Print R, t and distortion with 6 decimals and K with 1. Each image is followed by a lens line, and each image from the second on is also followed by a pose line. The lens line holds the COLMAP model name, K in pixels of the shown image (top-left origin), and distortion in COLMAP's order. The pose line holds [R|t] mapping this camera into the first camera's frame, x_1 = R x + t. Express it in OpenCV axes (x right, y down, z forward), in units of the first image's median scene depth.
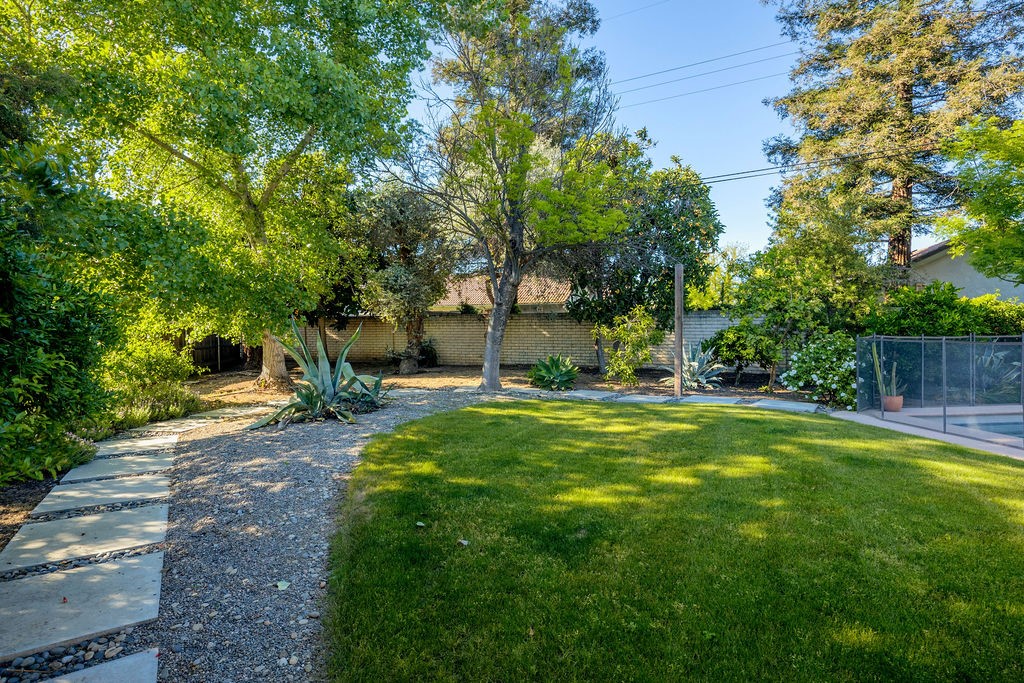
lens RADIAL K [[494.1, 0, 512.0], [0, 494.1, 341.5], [0, 0, 1]] dist [0.000721, -0.000200]
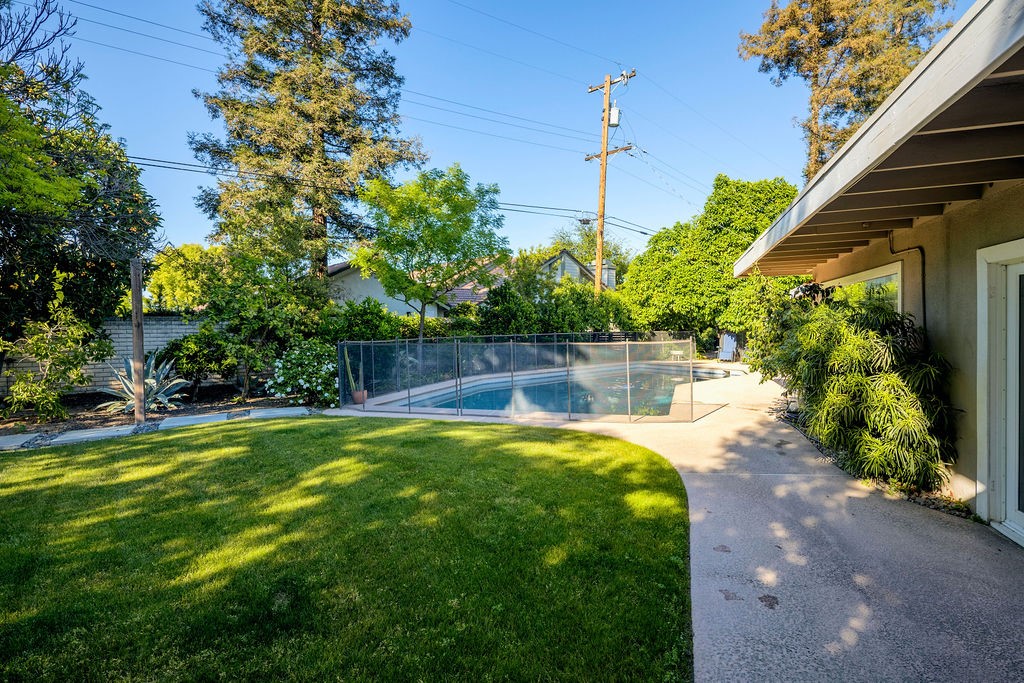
lens RADIAL K [[503.8, 0, 512.0], [0, 503.8, 341.5], [0, 0, 1]] dist [-0.001178, -0.000086]
pose [[0.439967, -0.023799, 0.897698, -0.115223], [0.038887, 0.999216, 0.007432, -0.003302], [-0.897172, 0.031639, 0.440548, 0.085538]]
